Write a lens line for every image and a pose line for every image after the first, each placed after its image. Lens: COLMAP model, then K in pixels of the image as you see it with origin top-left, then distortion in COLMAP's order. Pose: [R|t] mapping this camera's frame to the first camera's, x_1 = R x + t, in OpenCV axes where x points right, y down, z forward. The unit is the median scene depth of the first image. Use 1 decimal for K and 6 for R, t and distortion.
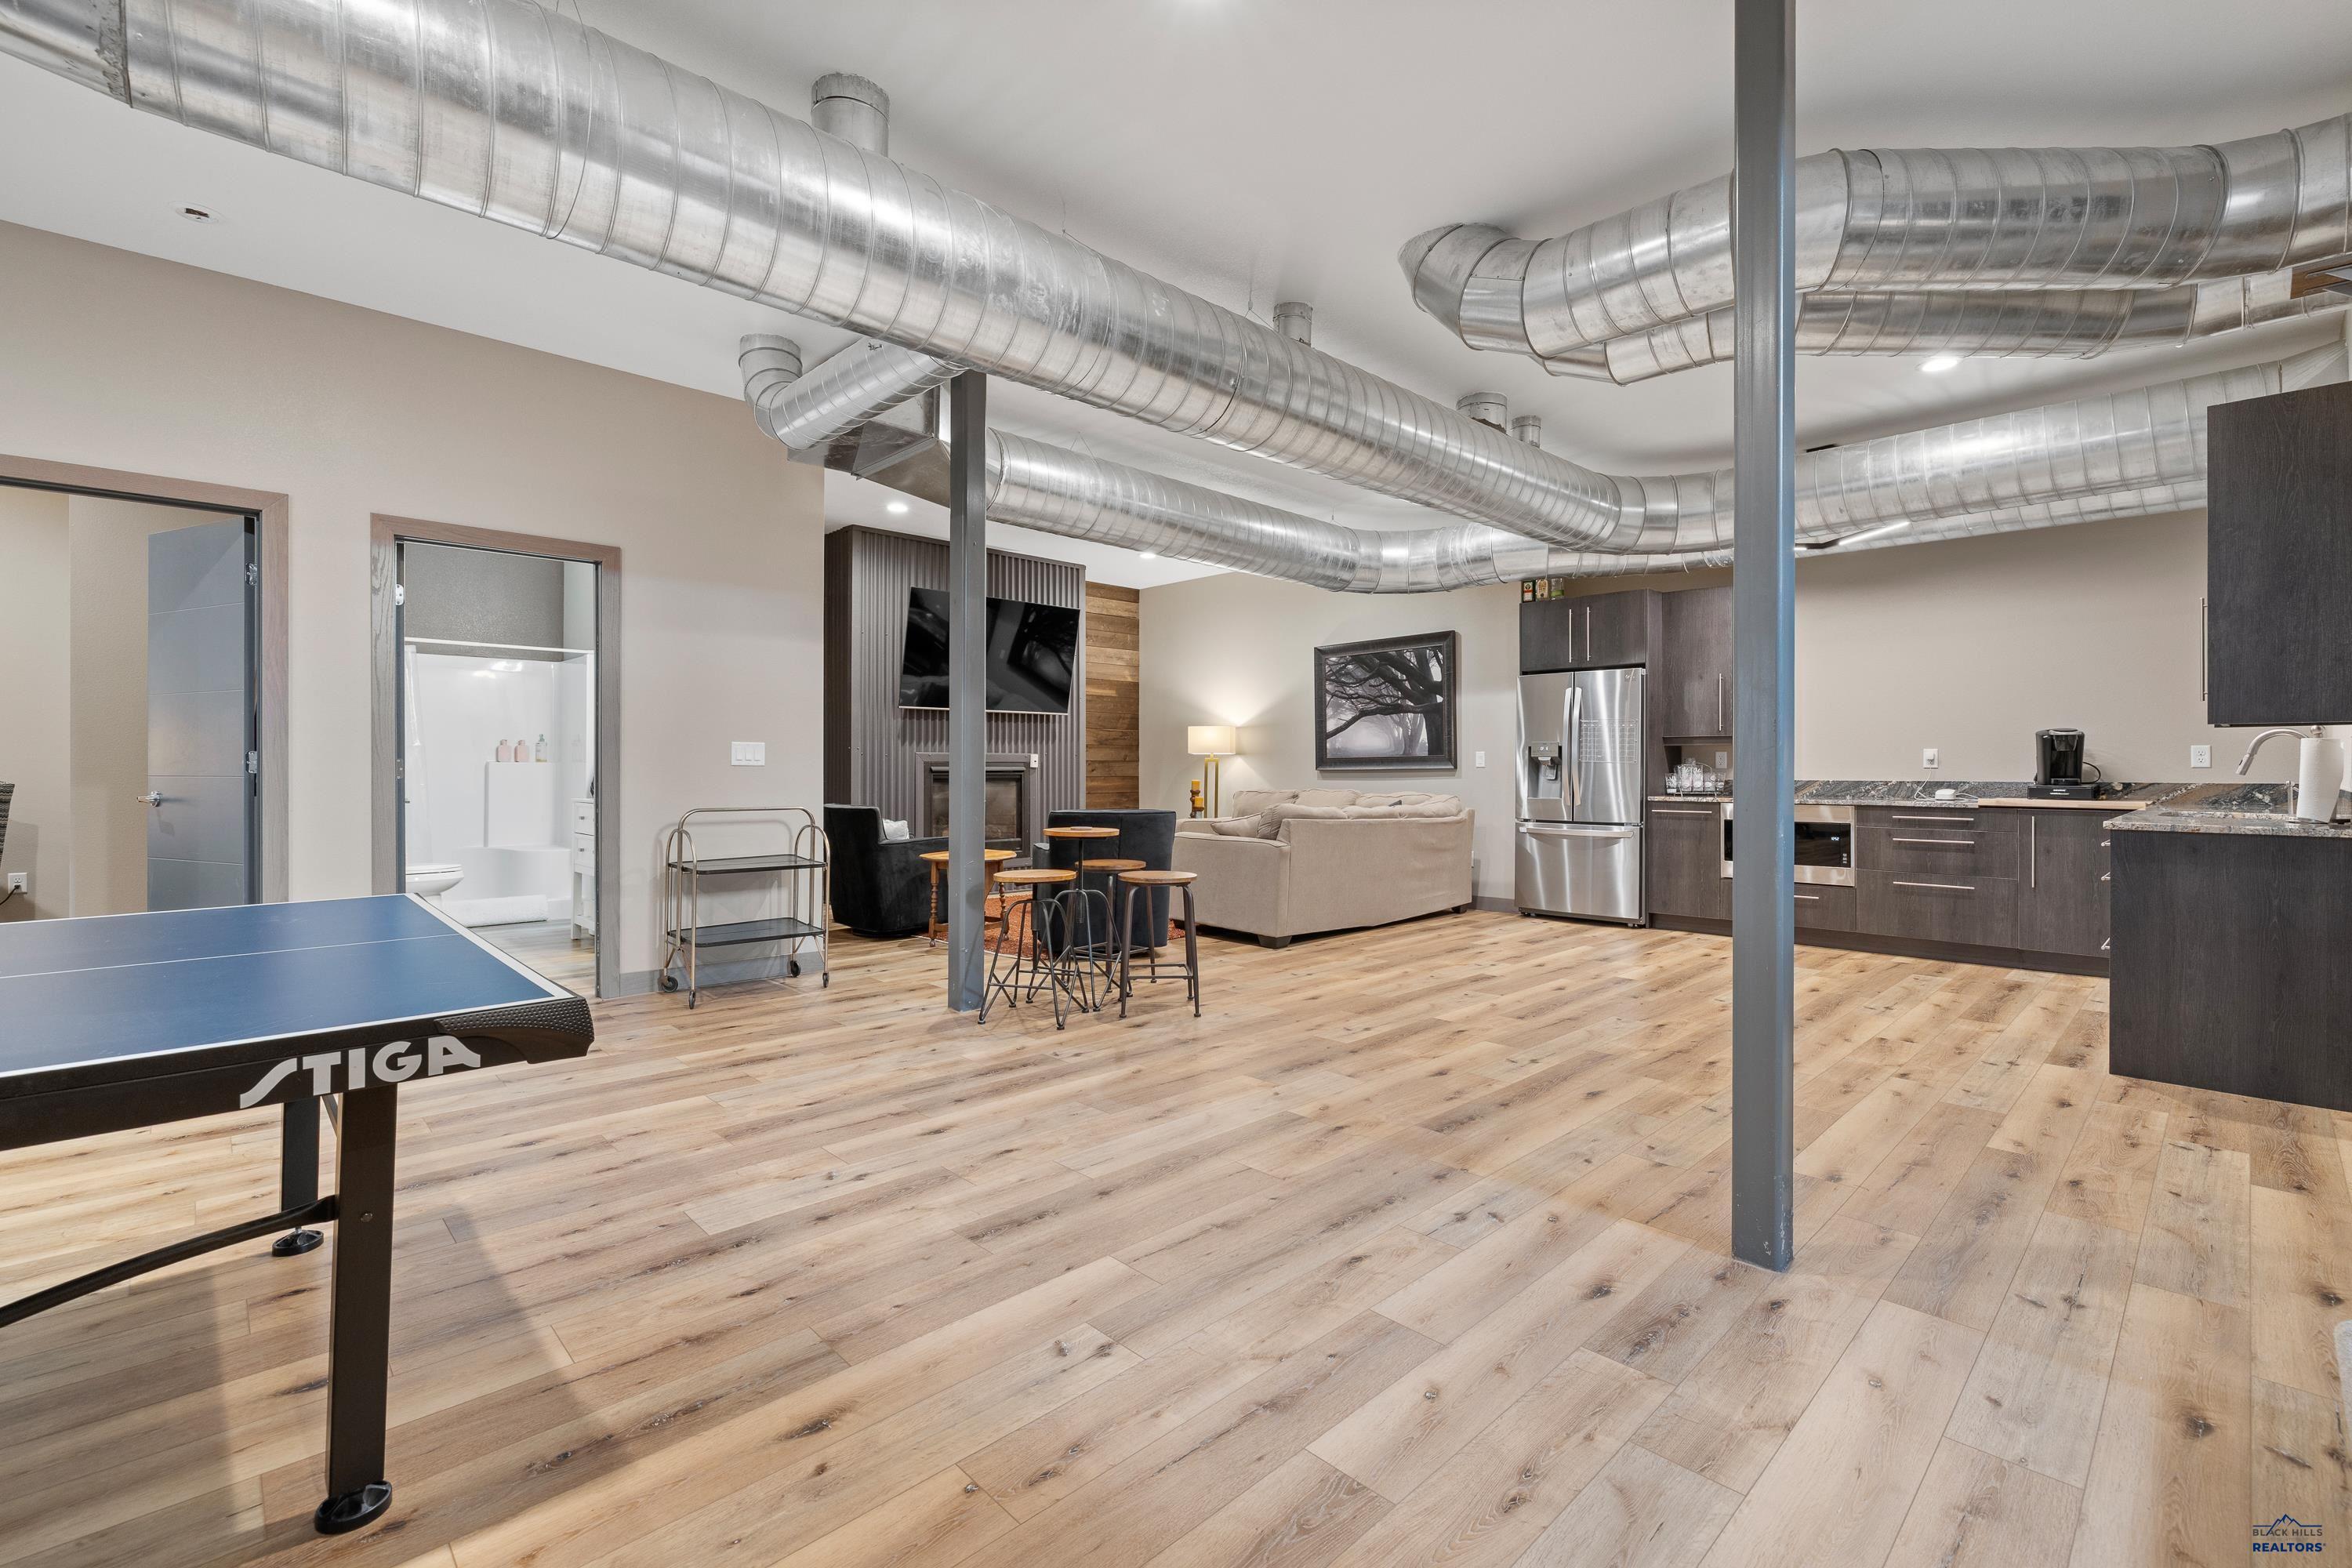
lens RADIAL K [[1037.9, 0, 1180.7], [0, 1037.9, 765.8], [0, 0, 1]] dist [0.003978, 0.000343]
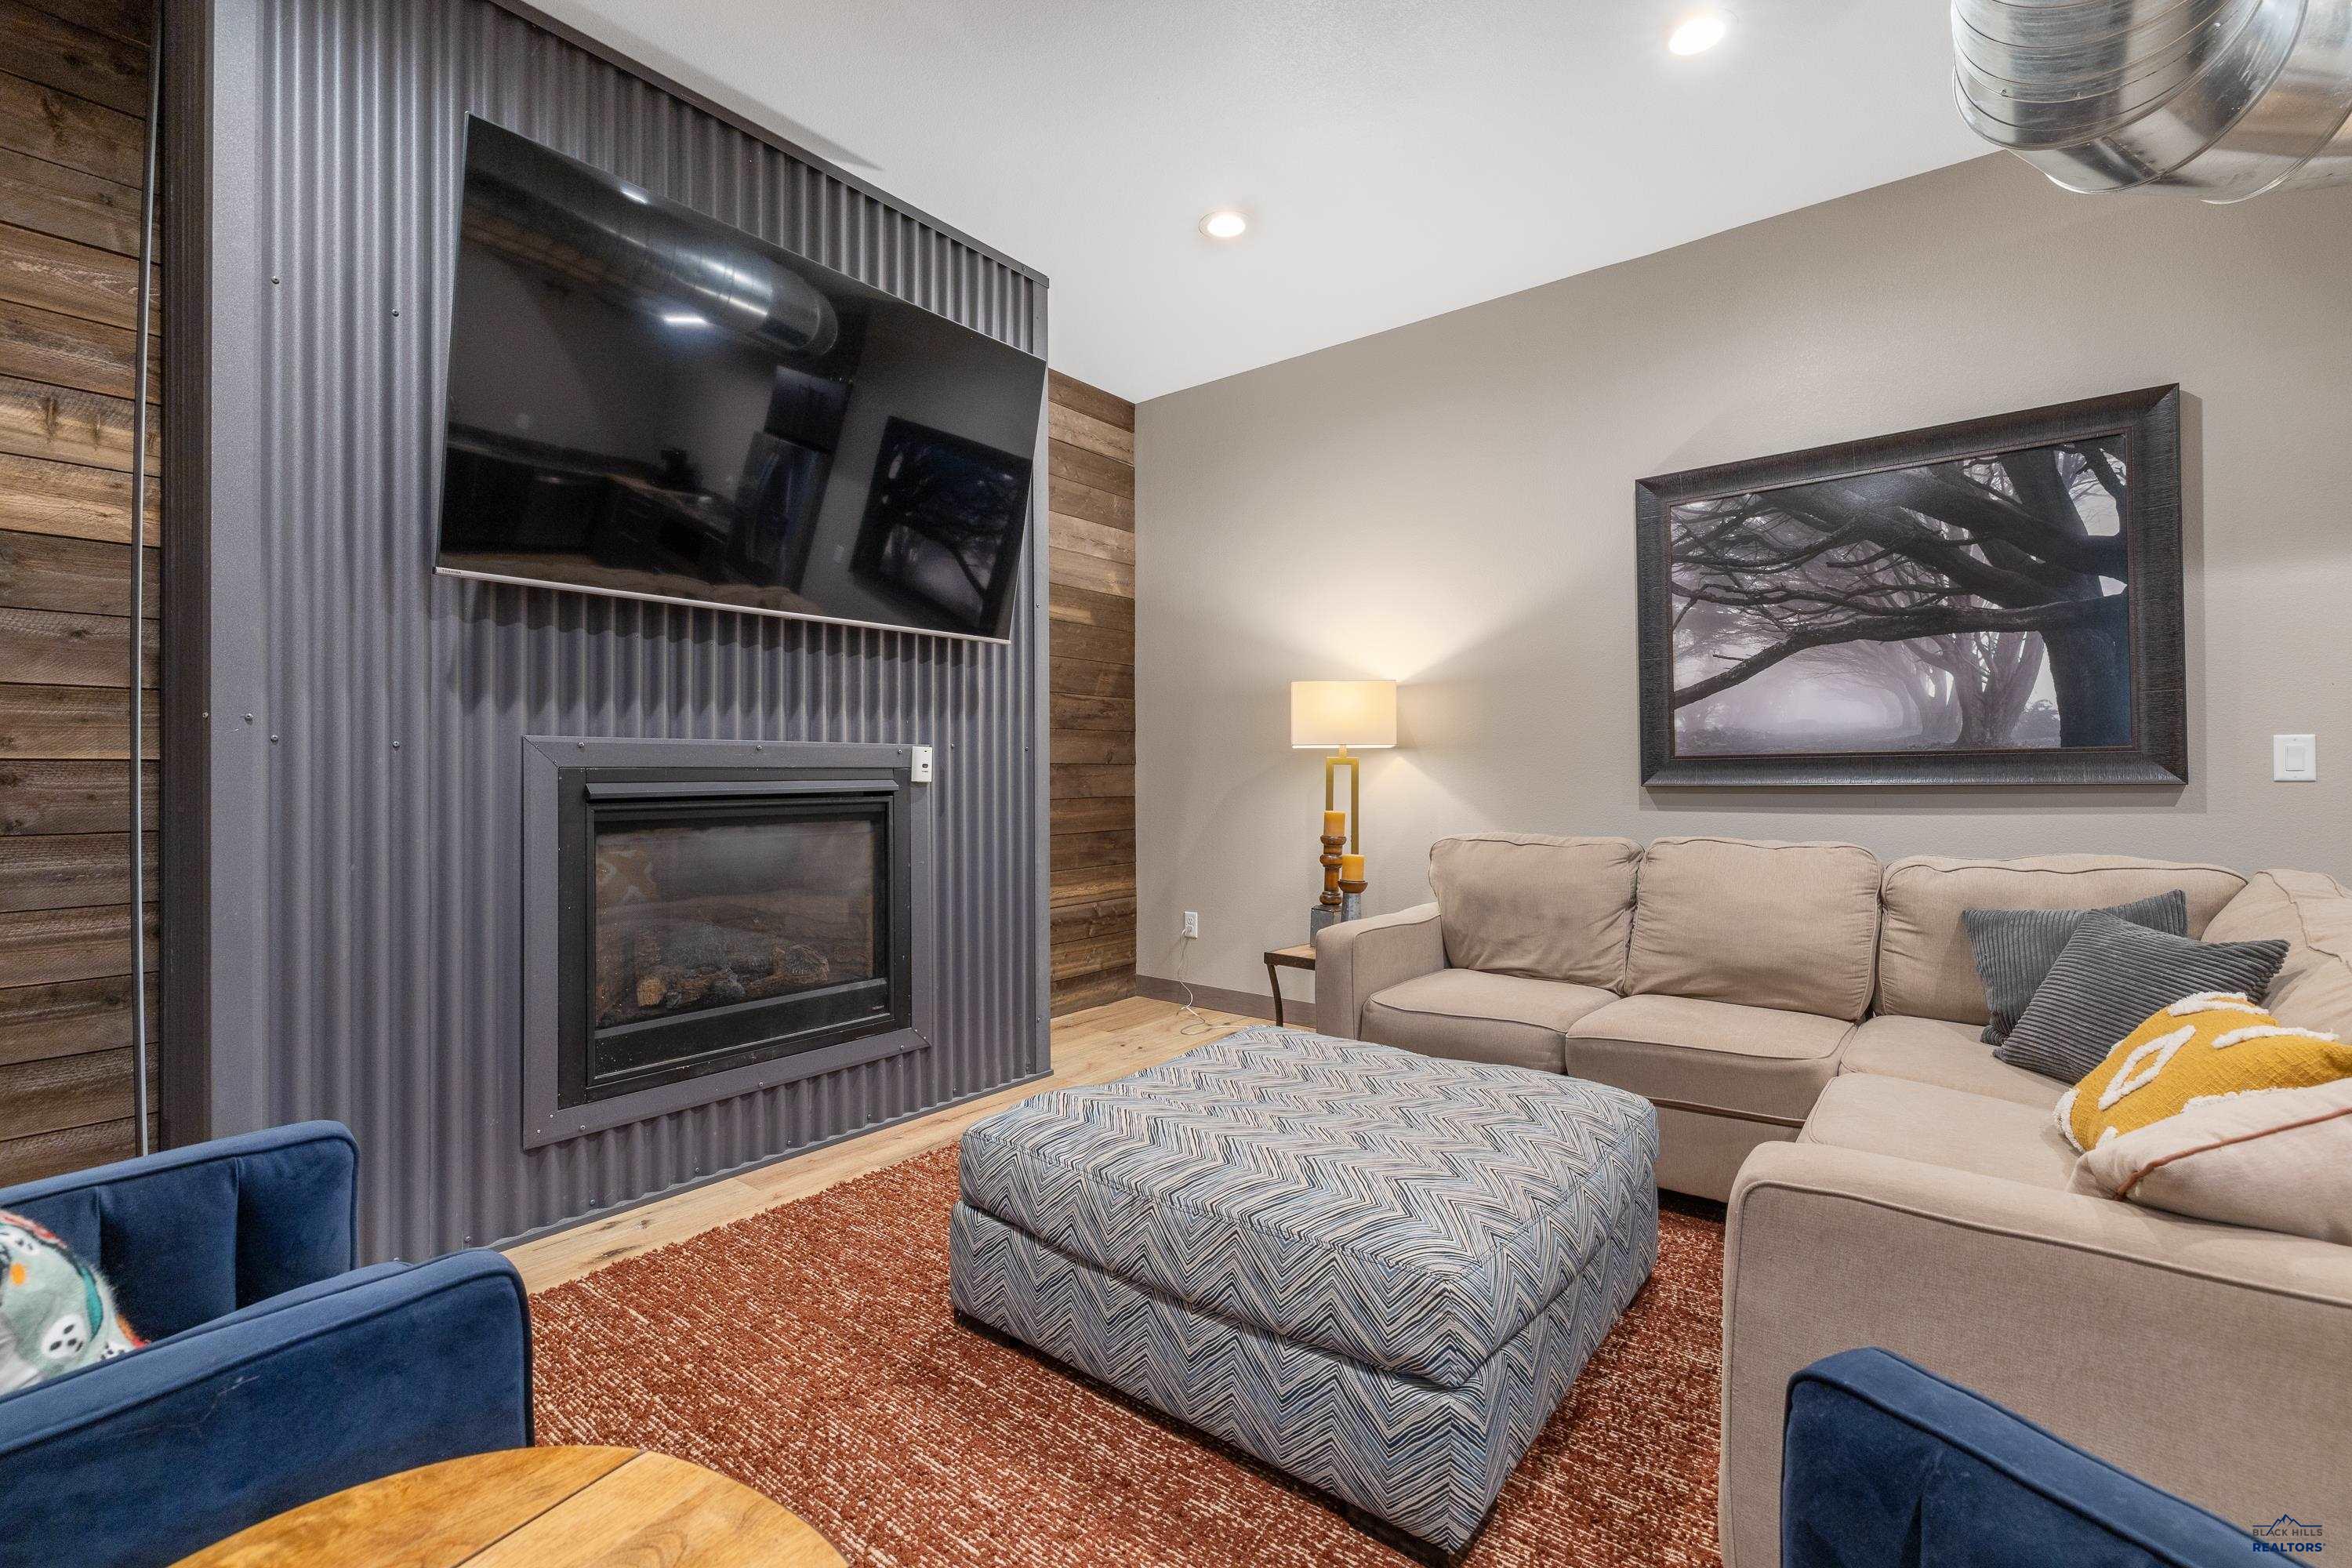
lens RADIAL K [[1037.9, 0, 1171.1], [0, 1037.9, 771.8], [0, 0, 1]] dist [0.003978, 0.000343]
pose [[0.991897, -0.002801, 0.127013, -0.105519], [0.002315, 0.999989, 0.003979, -0.003604], [-0.127023, -0.003652, 0.991893, 0.654713]]
